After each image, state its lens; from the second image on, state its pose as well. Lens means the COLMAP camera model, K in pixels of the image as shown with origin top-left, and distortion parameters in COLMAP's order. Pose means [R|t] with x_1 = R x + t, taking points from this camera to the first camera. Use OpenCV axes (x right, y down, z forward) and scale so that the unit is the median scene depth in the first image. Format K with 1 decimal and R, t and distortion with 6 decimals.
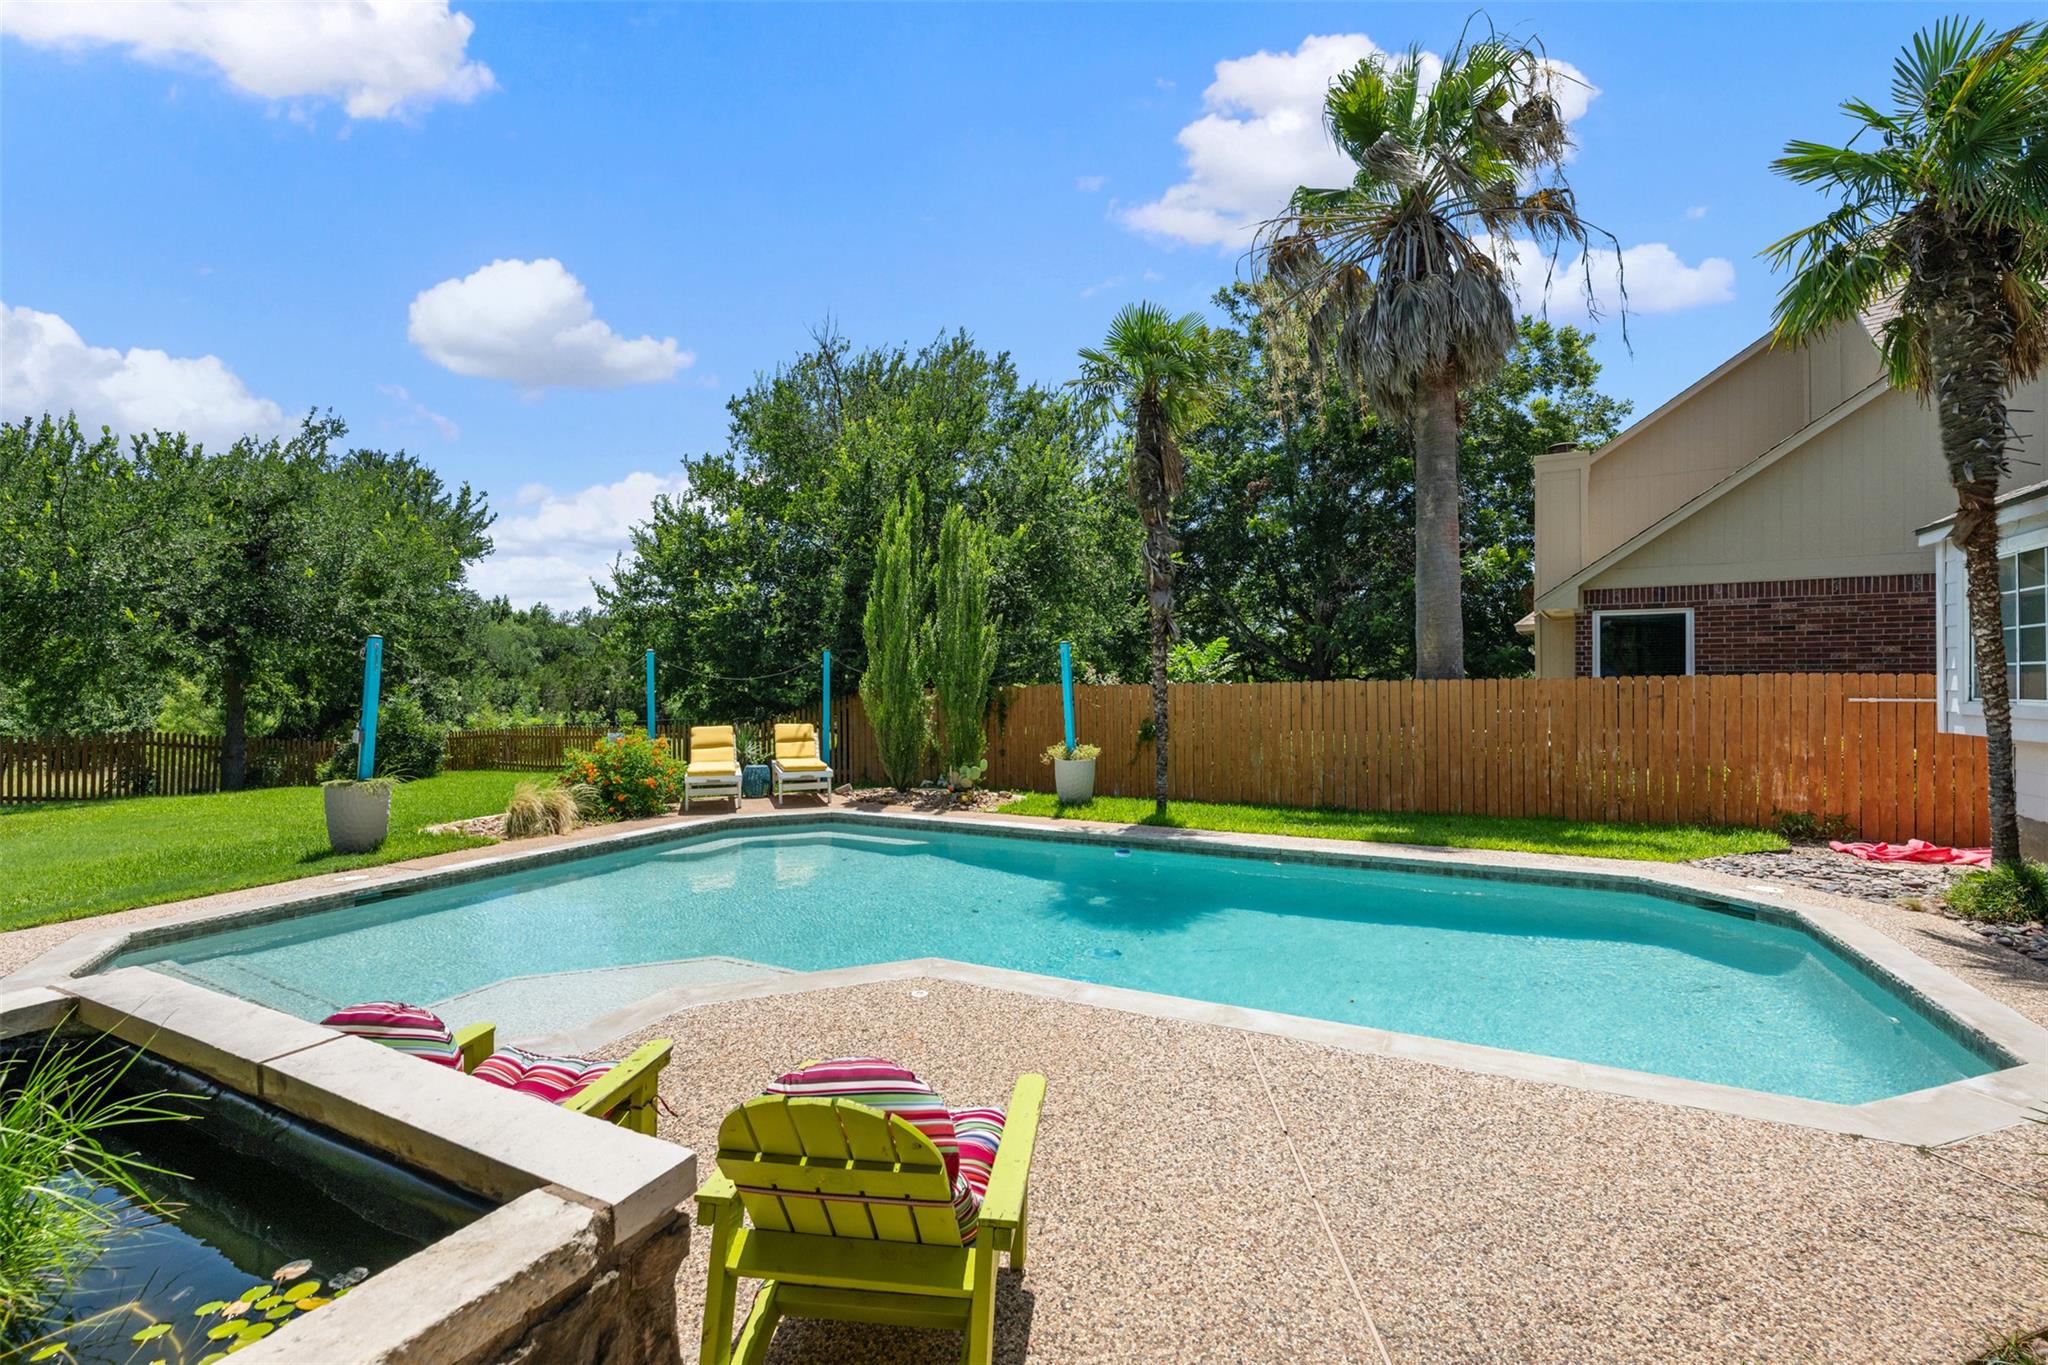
lens RADIAL K [[890.8, 0, 1024.0], [0, 890.8, 682.5], [0, 0, 1]] dist [-0.001140, -0.000077]
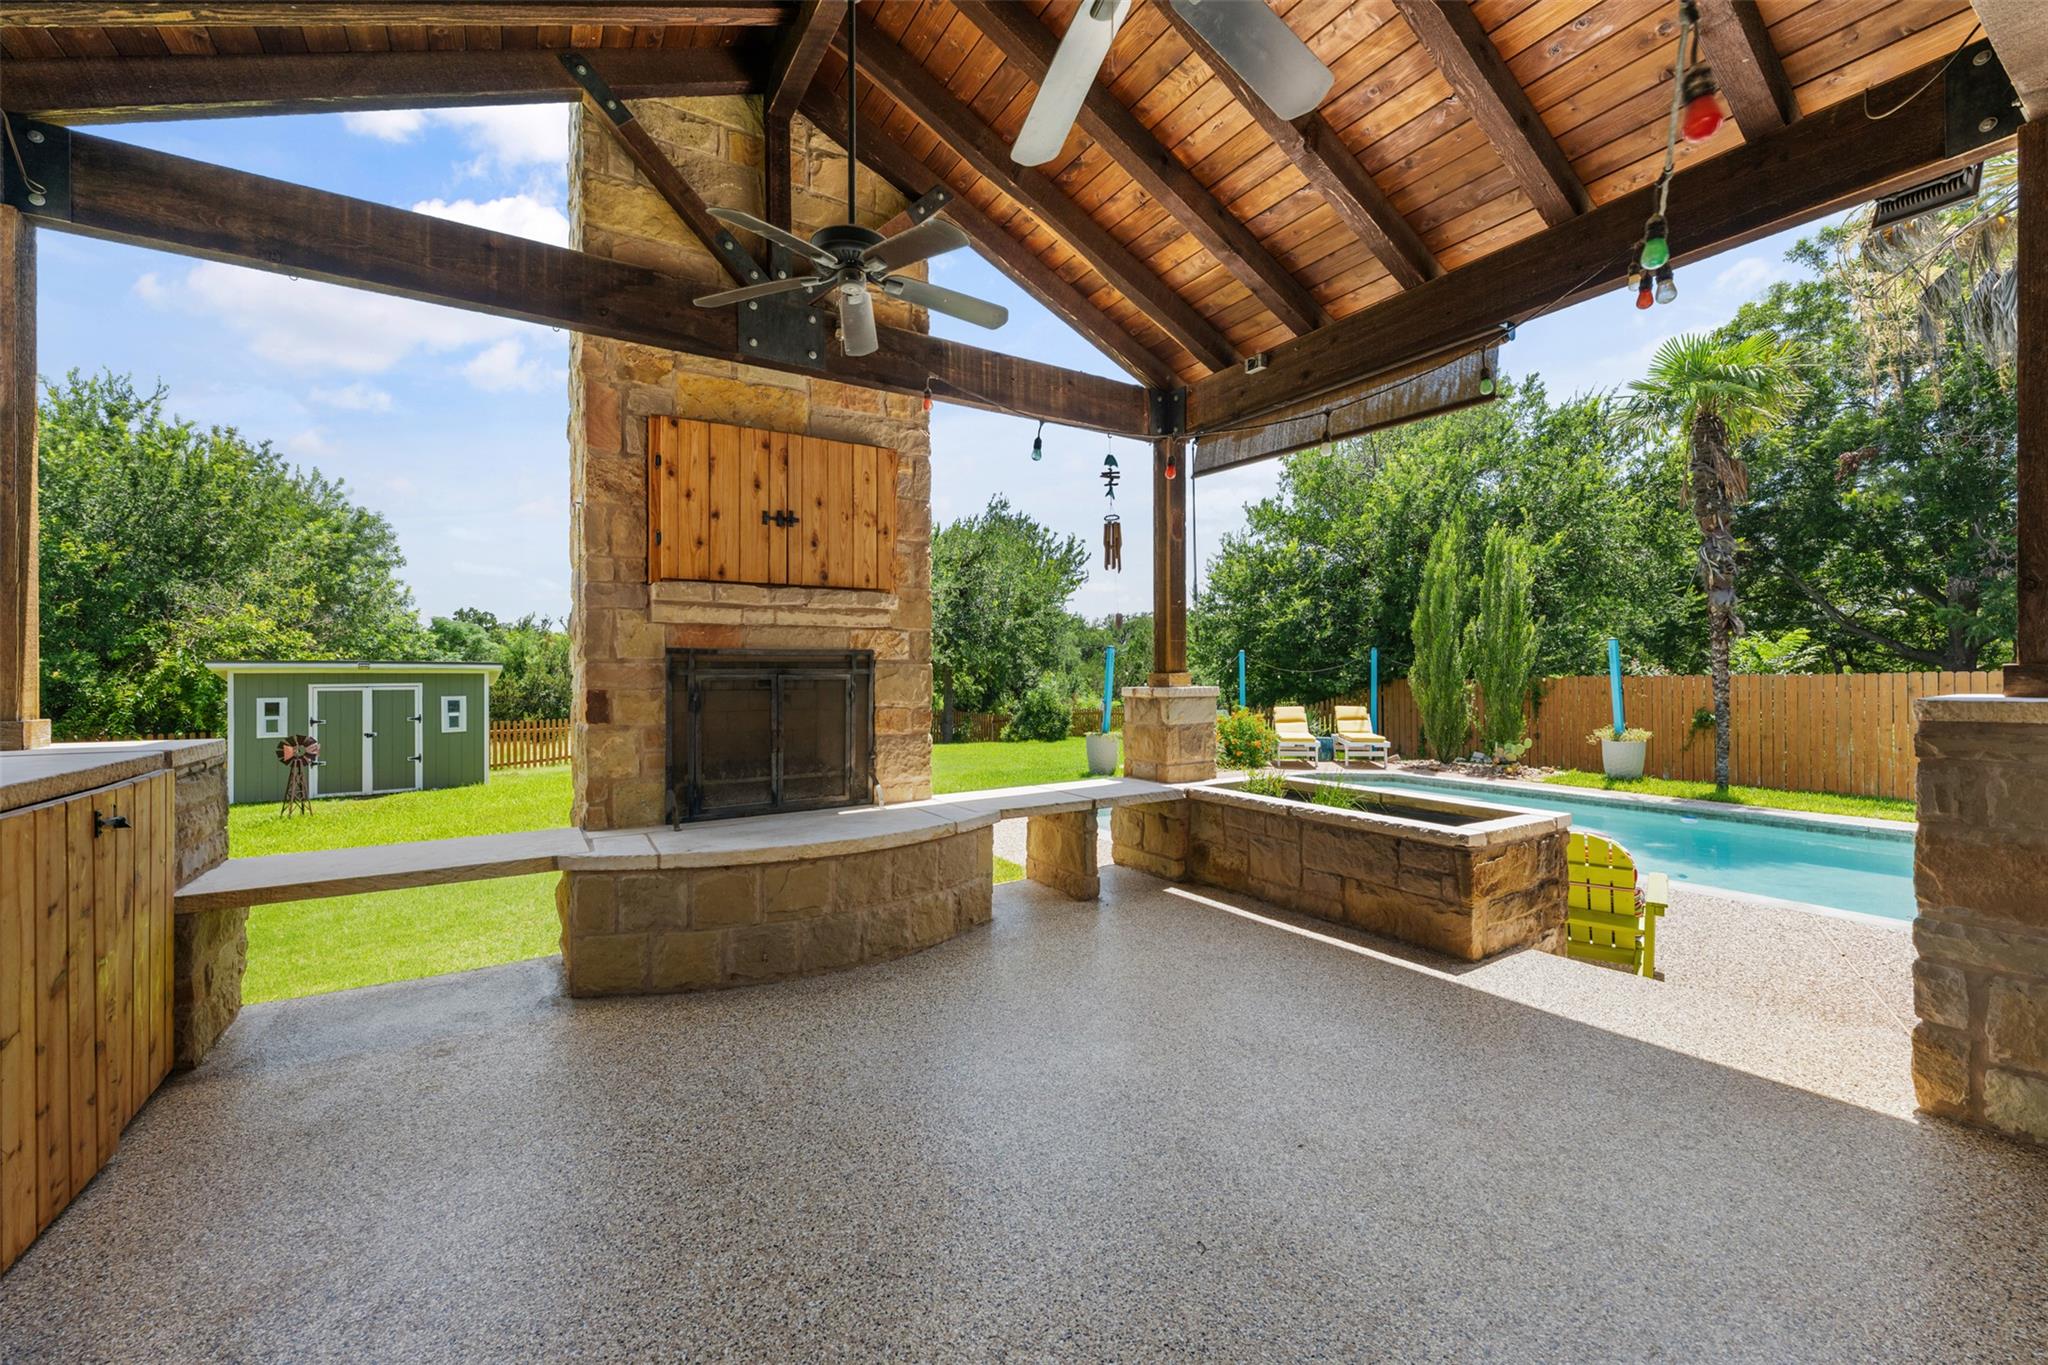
lens RADIAL K [[818.0, 0, 1021.6], [0, 818.0, 676.6], [0, 0, 1]] dist [0.001261, 0.000522]
pose [[0.855564, -0.000384, -0.517696, -0.045356], [0.001525, 0.999997, 0.001777, 0.000464], [0.517694, -0.002310, 0.855563, -0.225300]]
